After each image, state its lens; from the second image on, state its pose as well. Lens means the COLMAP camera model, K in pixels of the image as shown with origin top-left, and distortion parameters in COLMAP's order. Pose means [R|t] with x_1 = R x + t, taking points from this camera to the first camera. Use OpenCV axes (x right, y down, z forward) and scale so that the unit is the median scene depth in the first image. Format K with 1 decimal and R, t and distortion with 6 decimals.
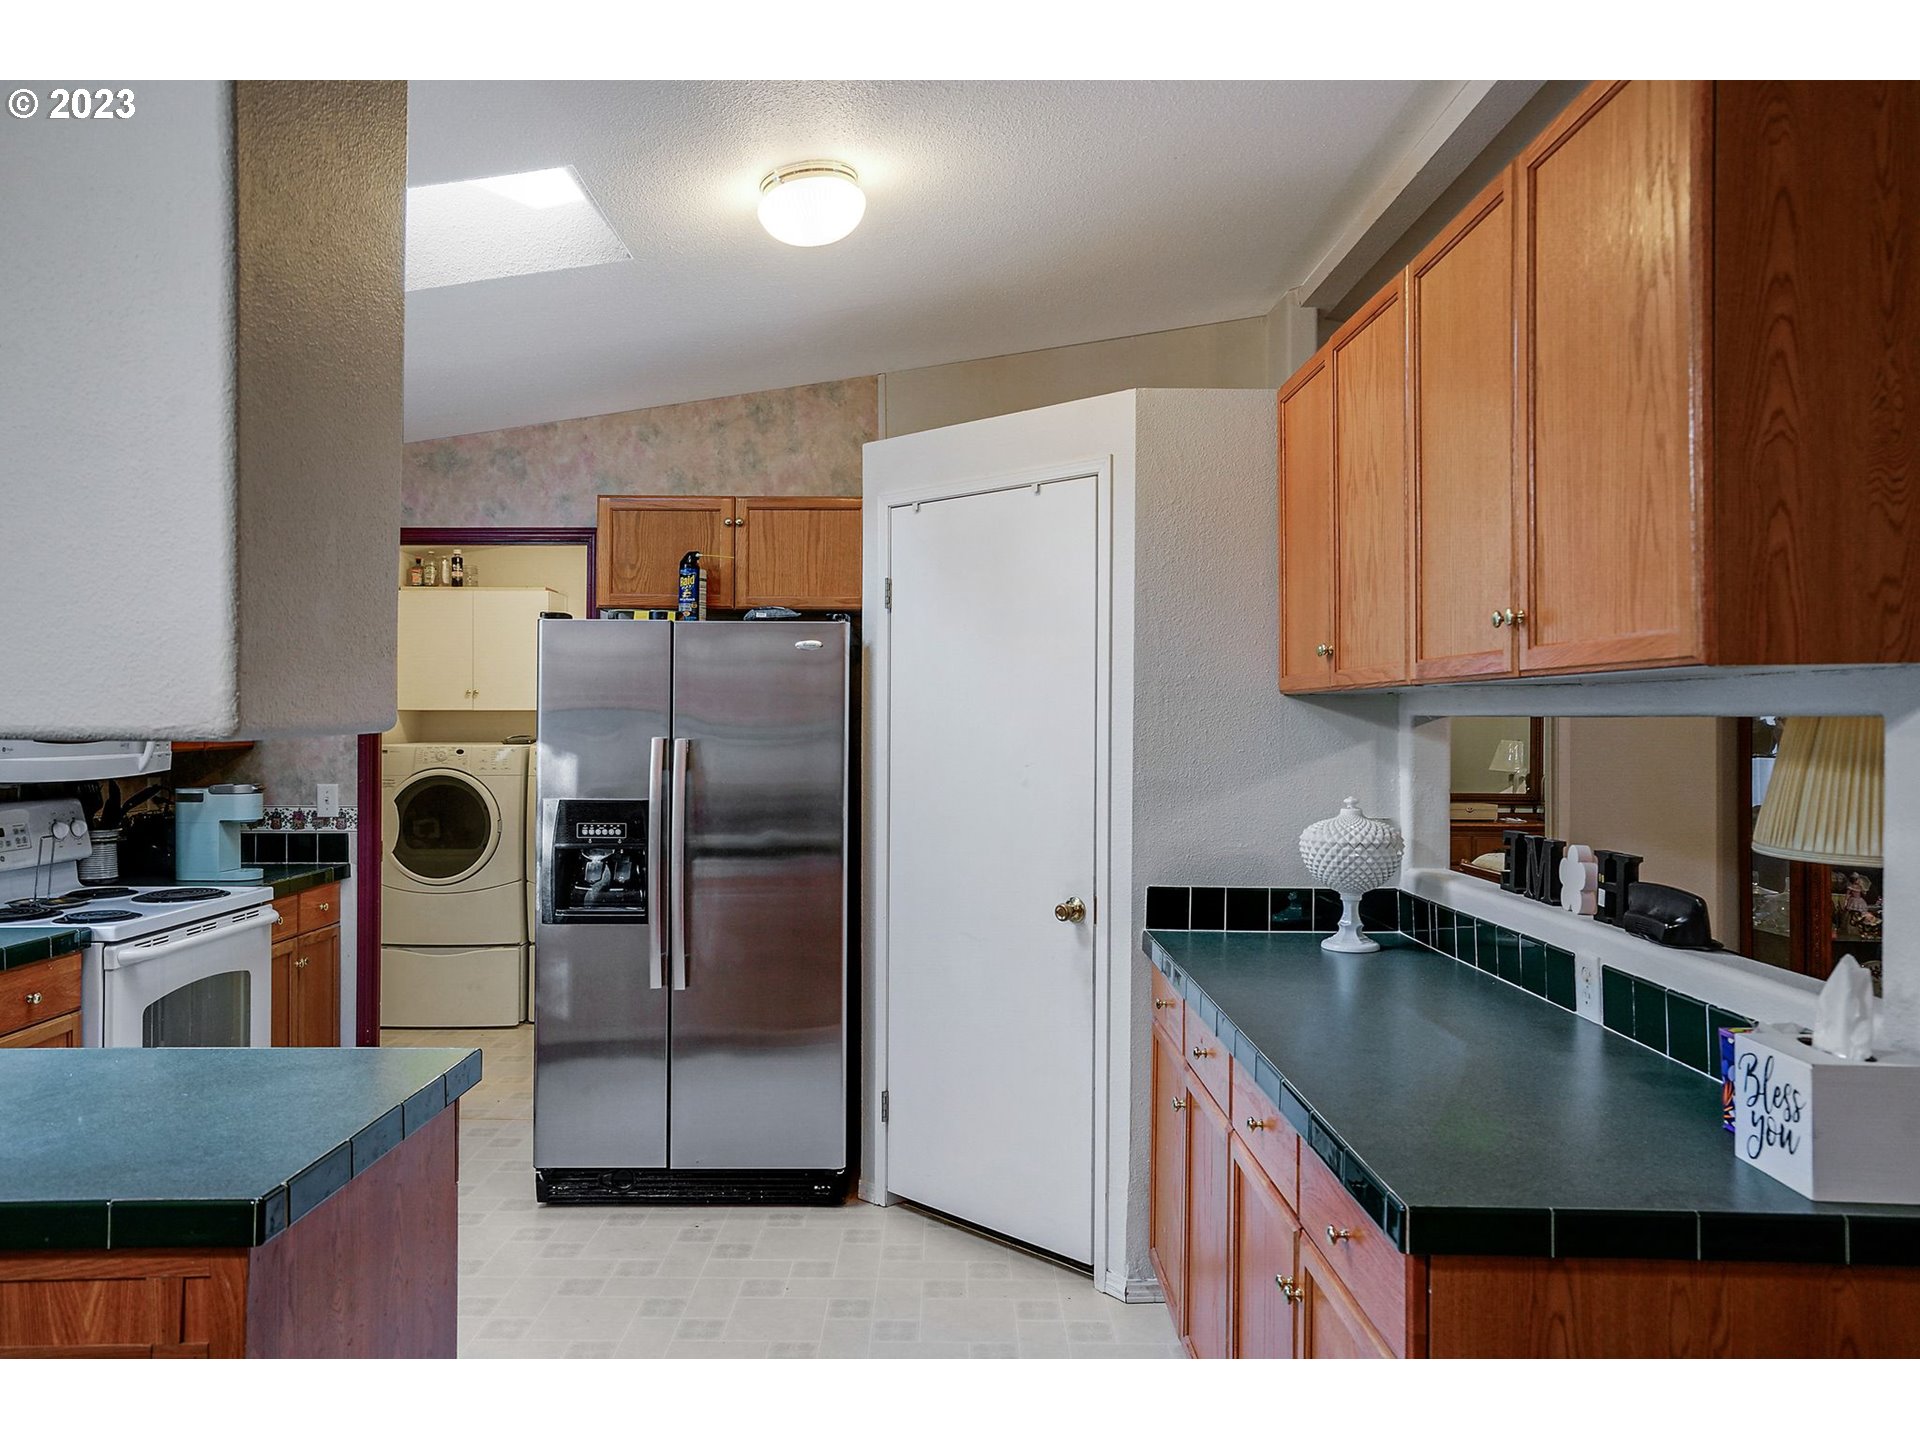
lens RADIAL K [[1316.3, 0, 949.1], [0, 1316.3, 731.0], [0, 0, 1]] dist [0.002879, 0.031661]
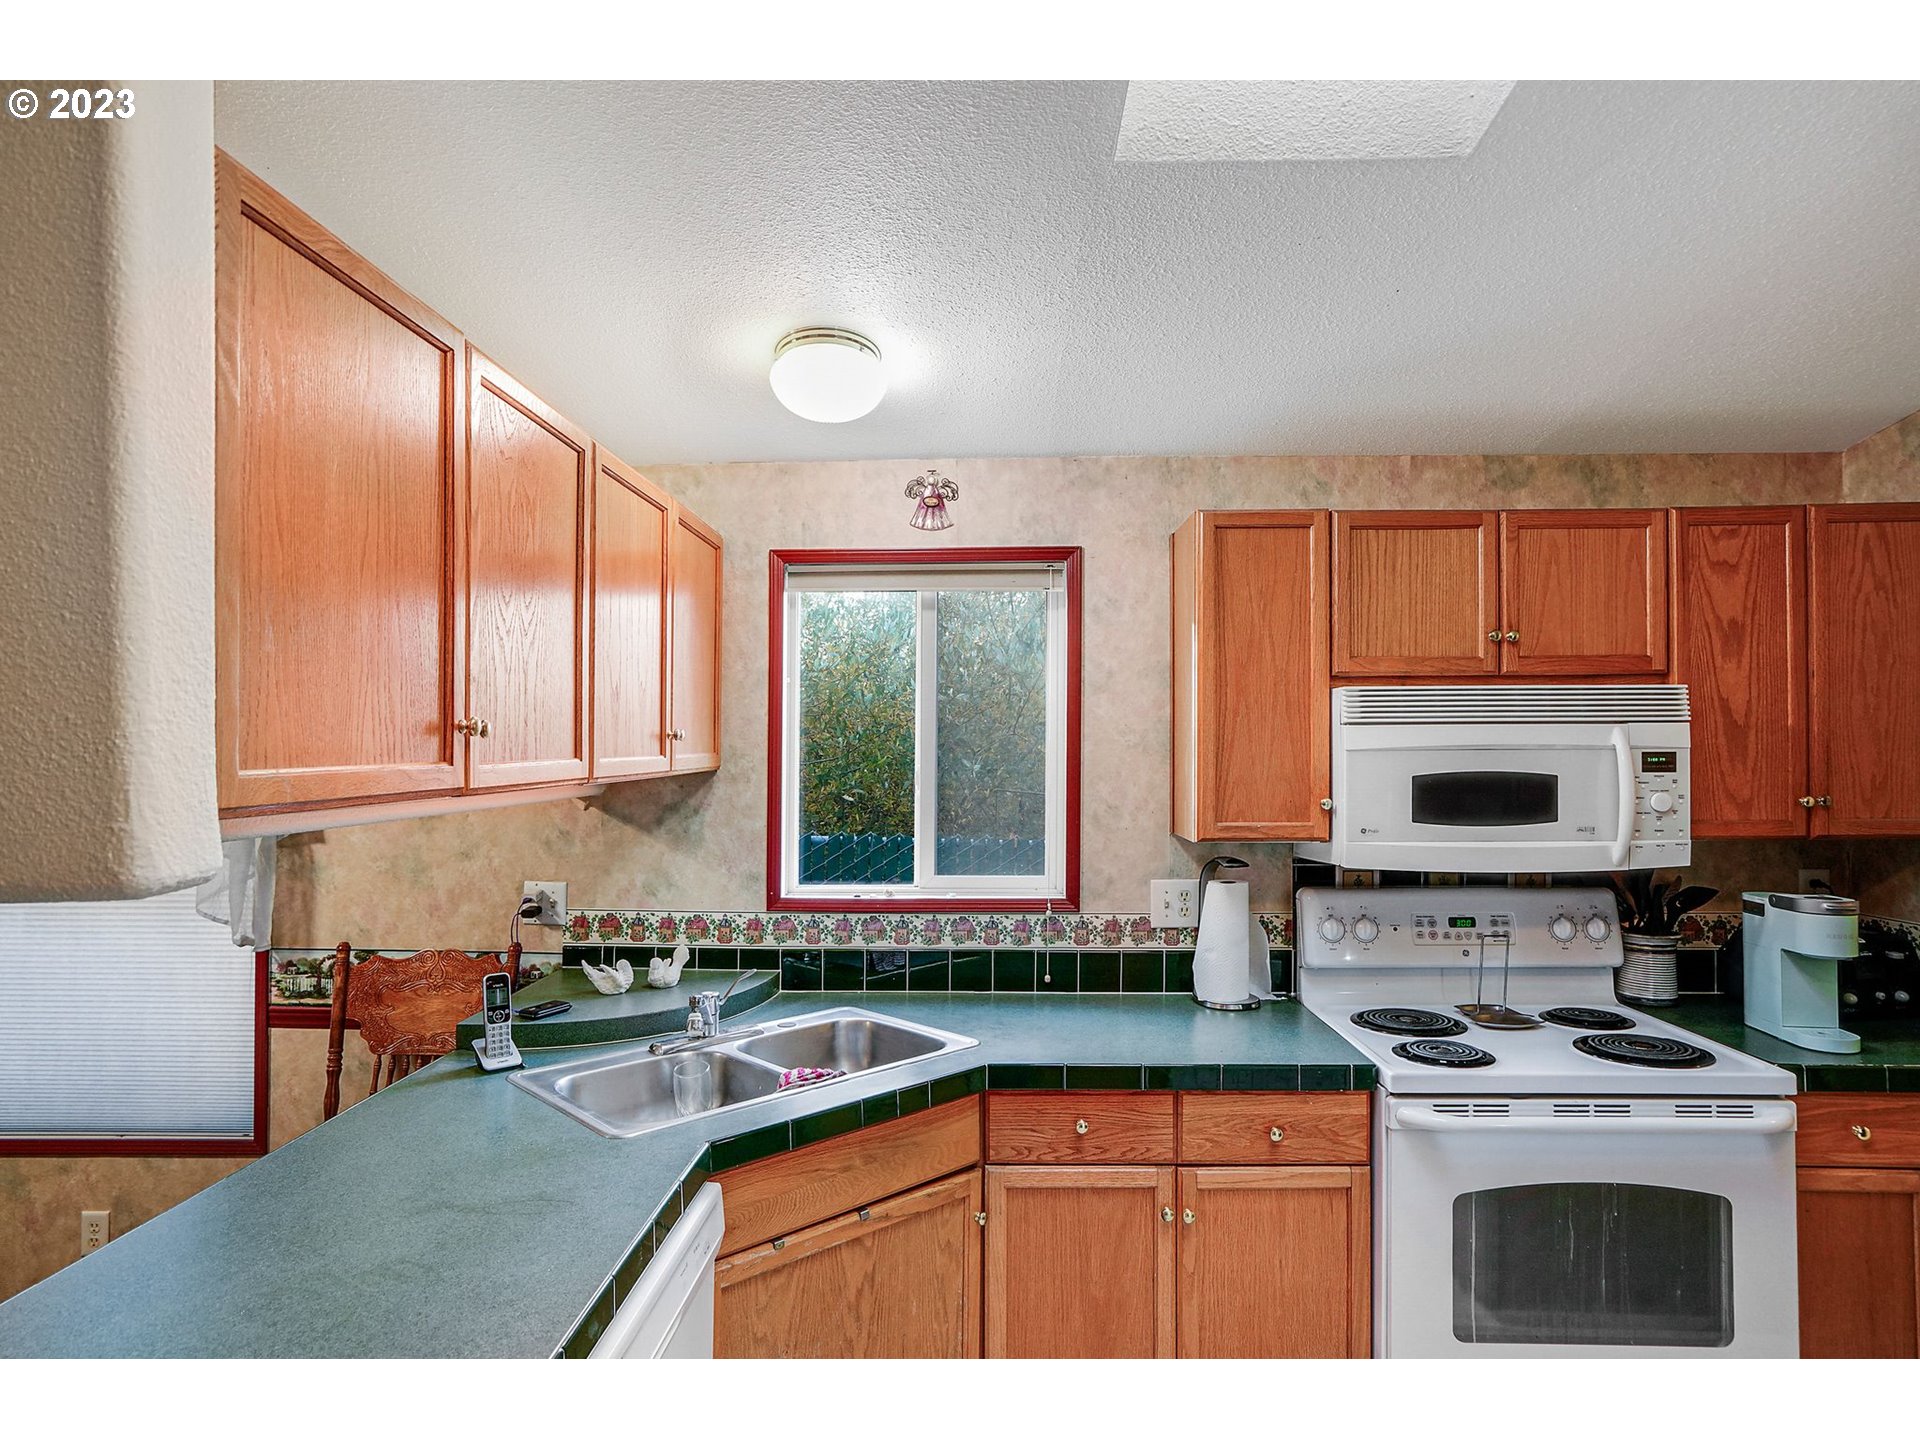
lens RADIAL K [[1052.6, 0, 952.8], [0, 1052.6, 720.7], [0, 0, 1]] dist [-0.013701, 0.001585]
pose [[-0.030752, -0.038638, -0.998780, -0.010210], [-0.005306, 0.999245, -0.038492, -0.024894], [0.999513, 0.004116, -0.030934, 0.619088]]
